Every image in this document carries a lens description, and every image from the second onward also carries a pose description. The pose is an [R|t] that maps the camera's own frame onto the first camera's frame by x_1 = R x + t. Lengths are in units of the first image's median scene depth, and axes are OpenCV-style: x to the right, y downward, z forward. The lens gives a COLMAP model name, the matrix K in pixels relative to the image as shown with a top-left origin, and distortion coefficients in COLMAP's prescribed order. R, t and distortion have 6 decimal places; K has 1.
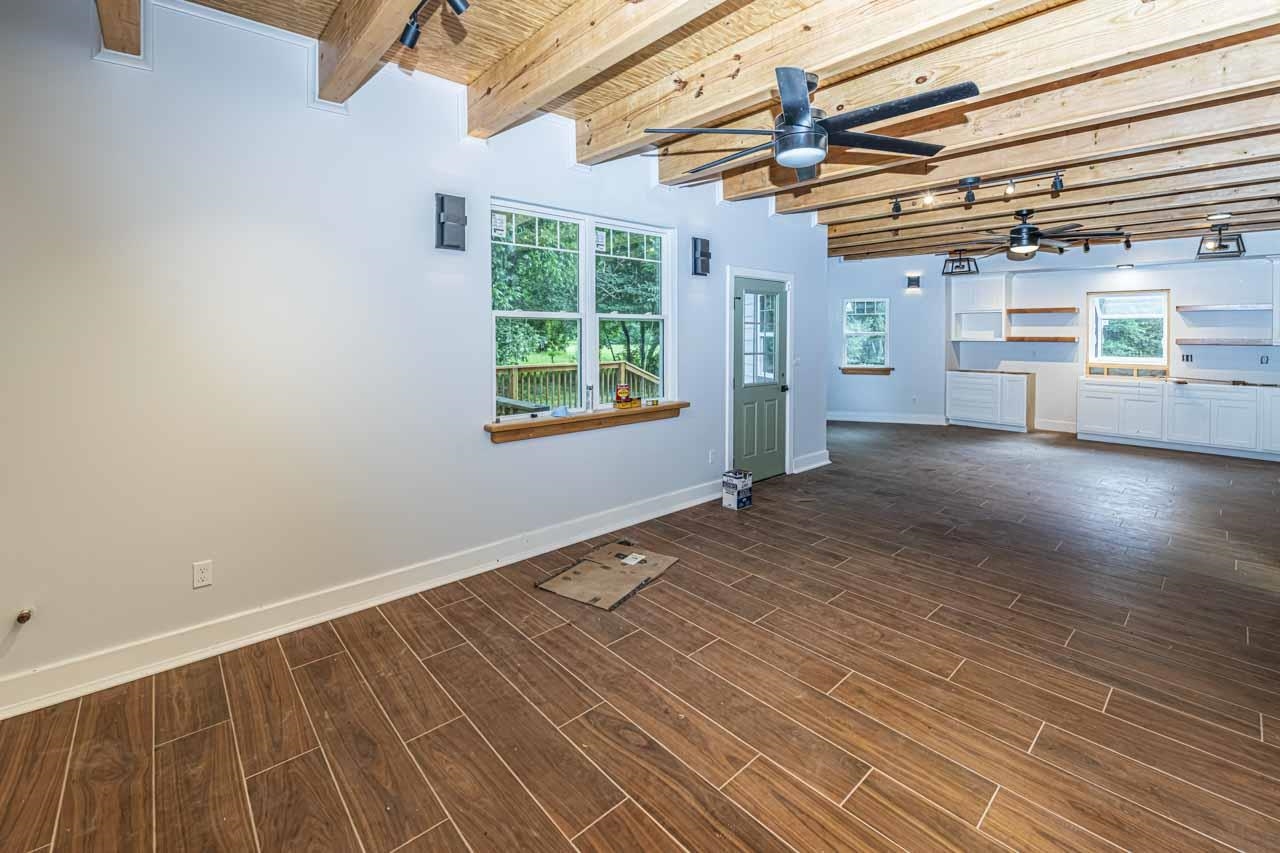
lens RADIAL K [[543.2, 0, 696.3], [0, 543.2, 340.7], [0, 0, 1]] dist [-0.015932, -0.000878]
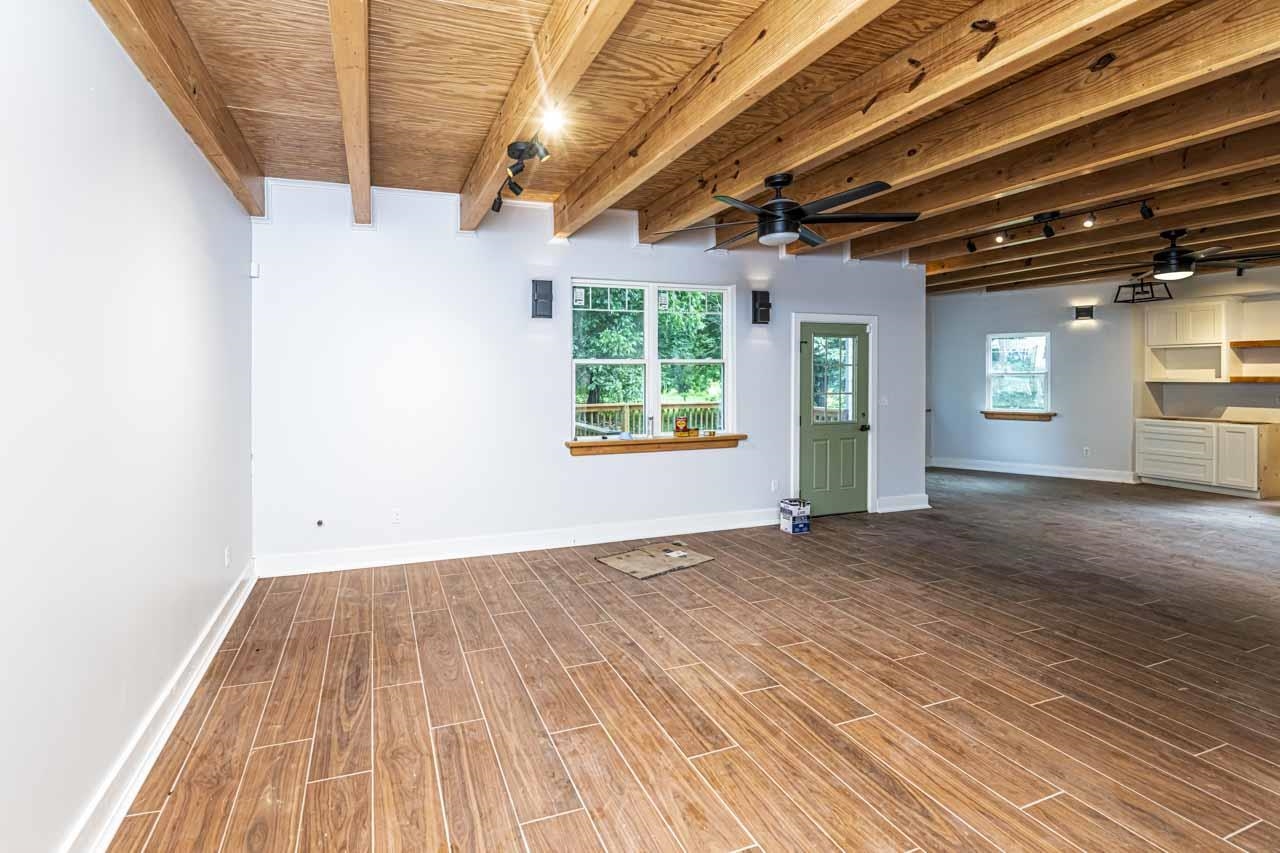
lens RADIAL K [[531.9, 0, 642.1], [0, 531.9, 369.5], [0, 0, 1]] dist [-0.016929, -0.000321]
pose [[0.948343, -0.007971, -0.317147, 0.235088], [0.000563, 0.999725, -0.023442, 0.002461], [0.317247, 0.022053, 0.948087, -0.241411]]
